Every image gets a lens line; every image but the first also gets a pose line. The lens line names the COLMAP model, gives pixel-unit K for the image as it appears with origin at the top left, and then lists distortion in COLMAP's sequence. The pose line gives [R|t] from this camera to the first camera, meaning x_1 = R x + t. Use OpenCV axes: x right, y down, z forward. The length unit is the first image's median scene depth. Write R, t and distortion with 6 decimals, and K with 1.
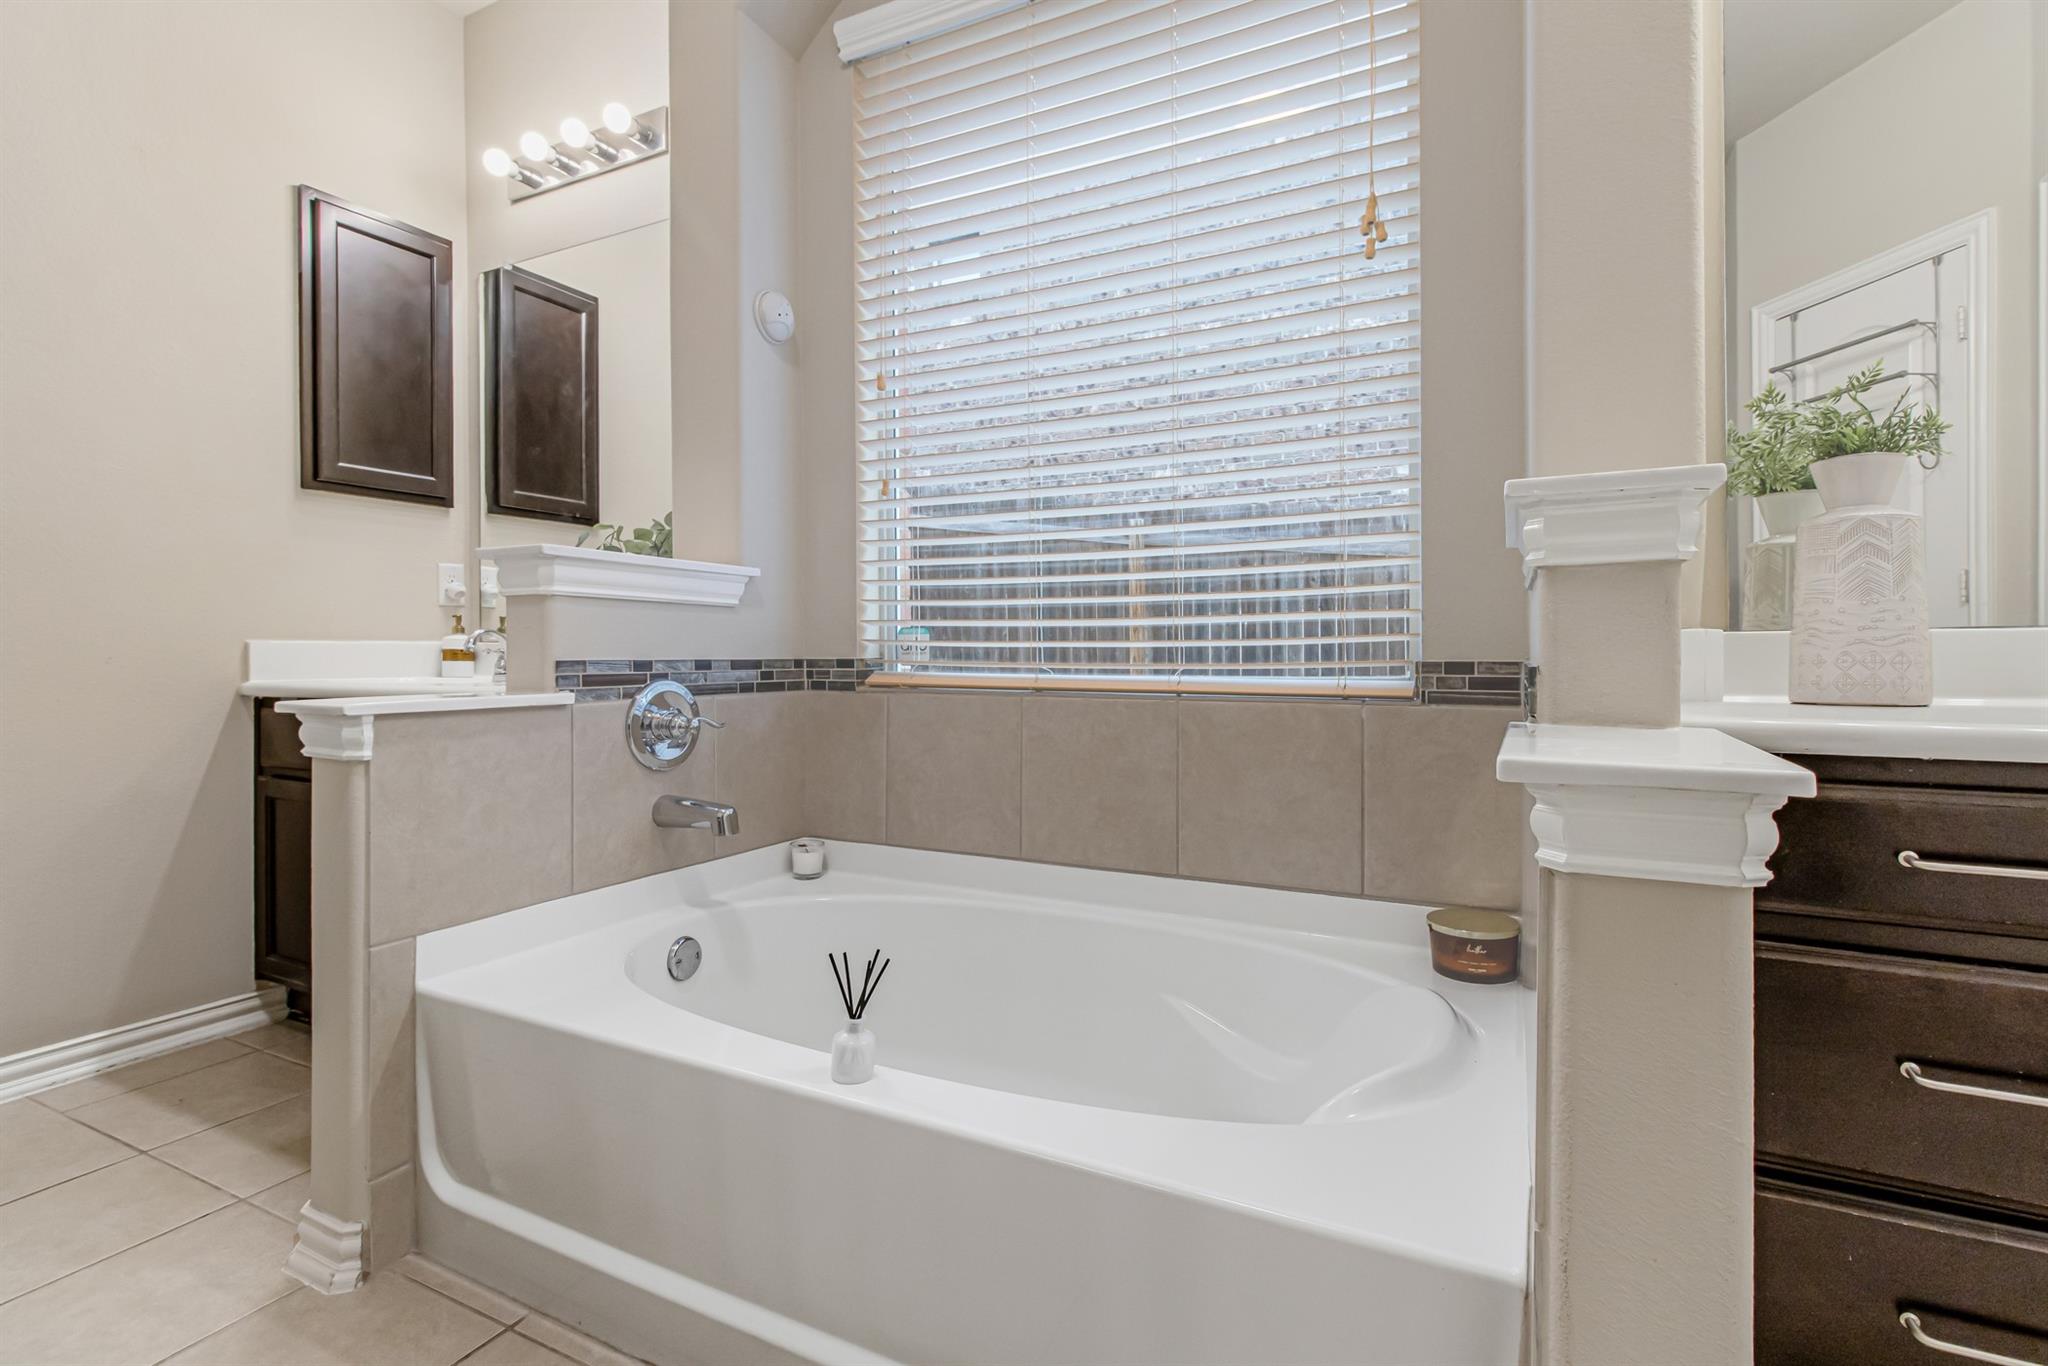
lens RADIAL K [[960.8, 0, 1029.6], [0, 960.8, 649.5], [0, 0, 1]] dist [0.002917, 0.000785]
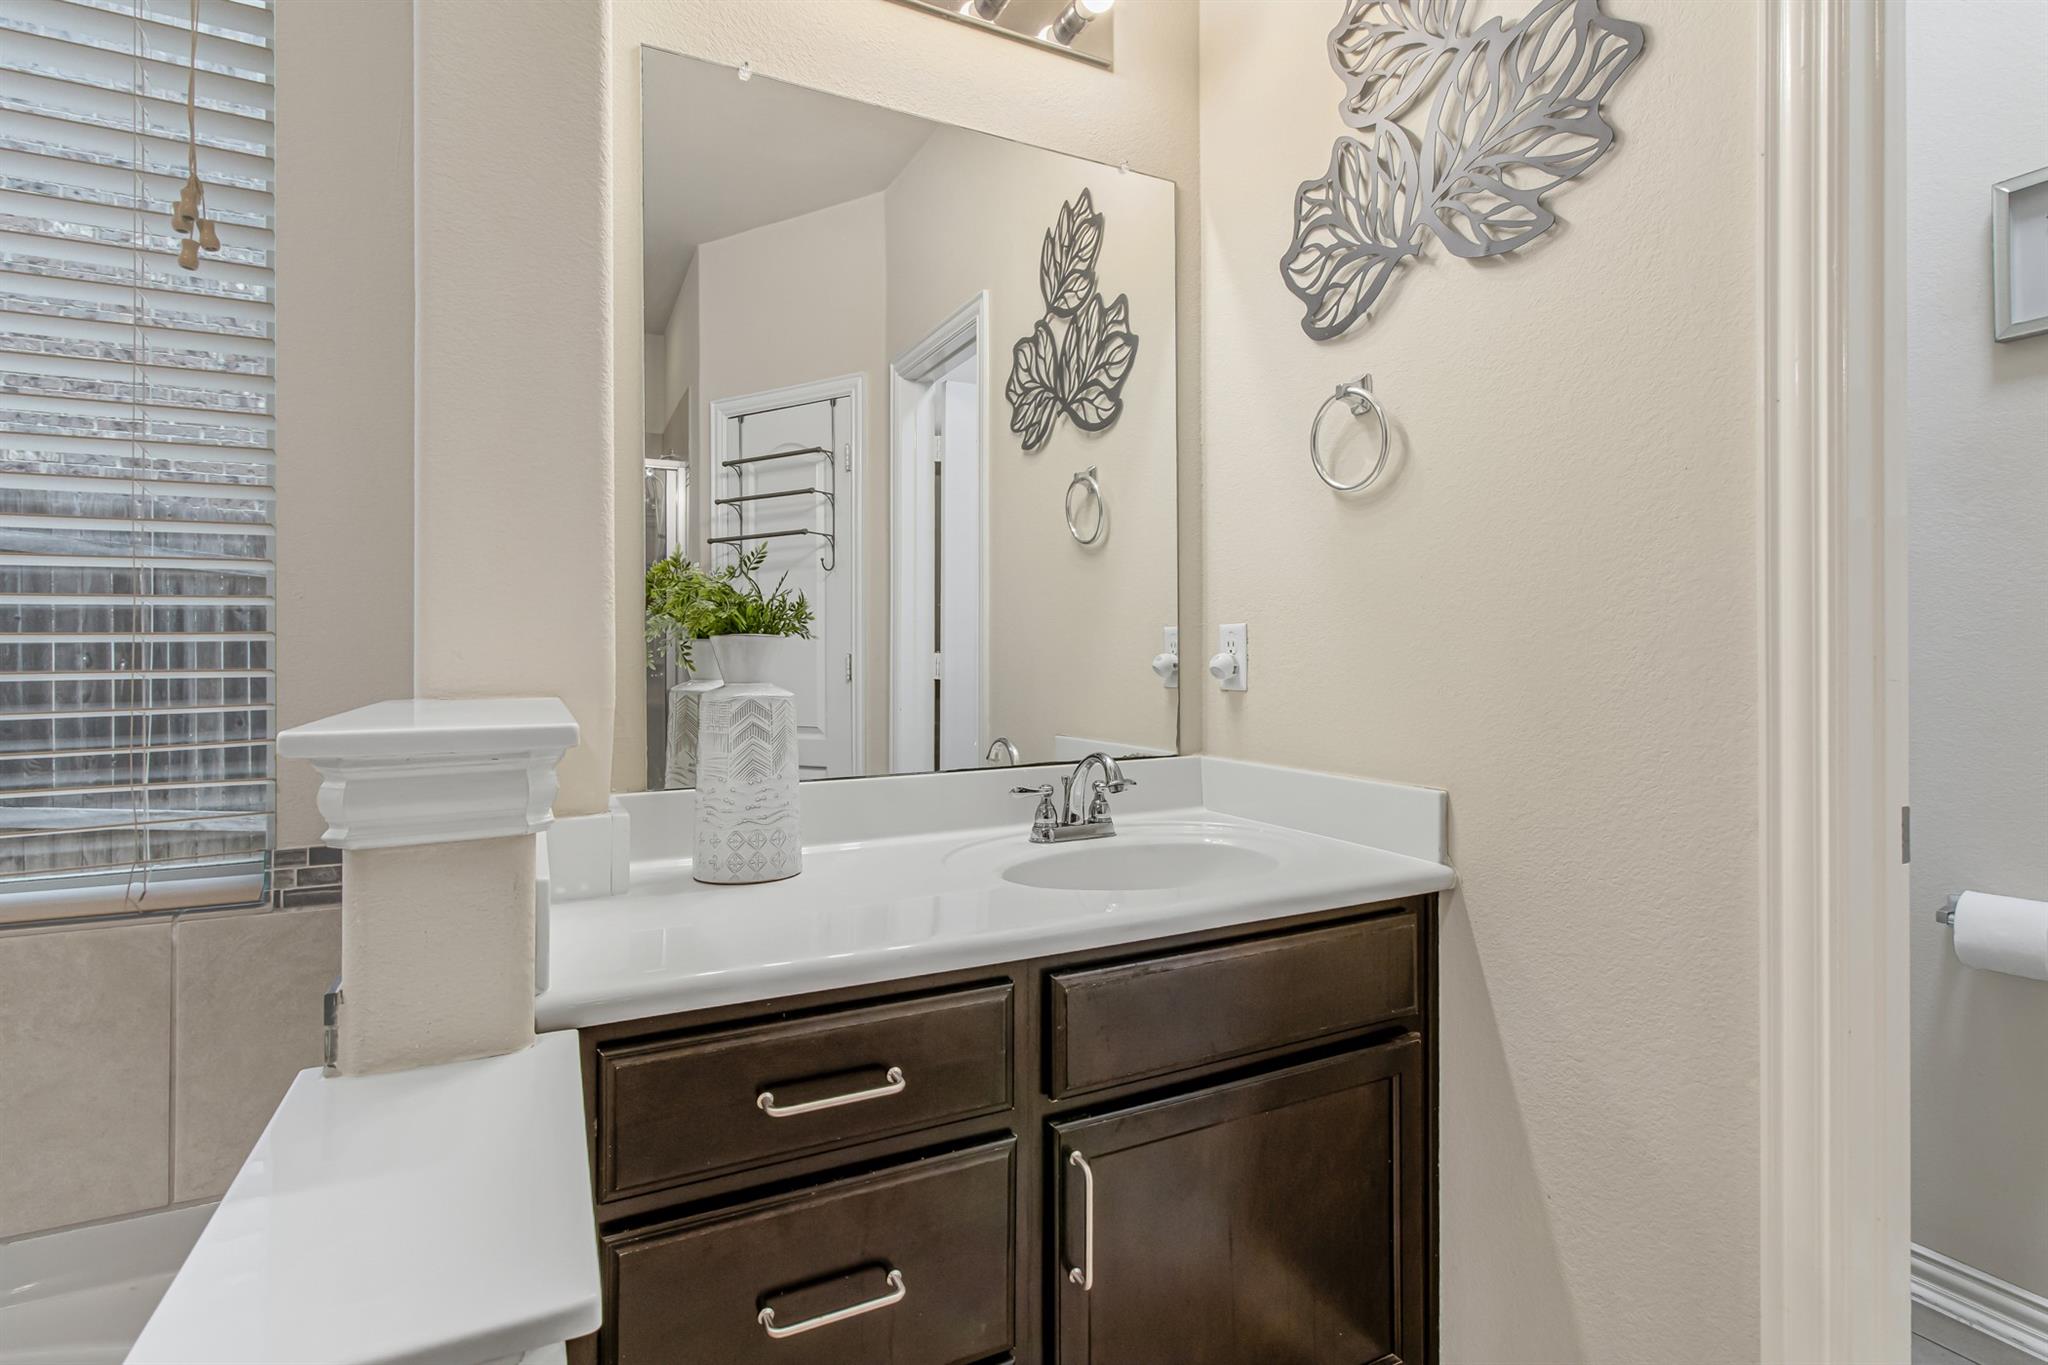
lens RADIAL K [[960.8, 0, 1029.6], [0, 960.8, 649.0], [0, 0, 1]] dist [0.002917, 0.000785]
pose [[0.589619, 0.004281, 0.807670, 0.157600], [-0.002233, 0.999991, -0.003671, -0.137845], [-0.807678, 0.000361, 0.589623, 0.115286]]
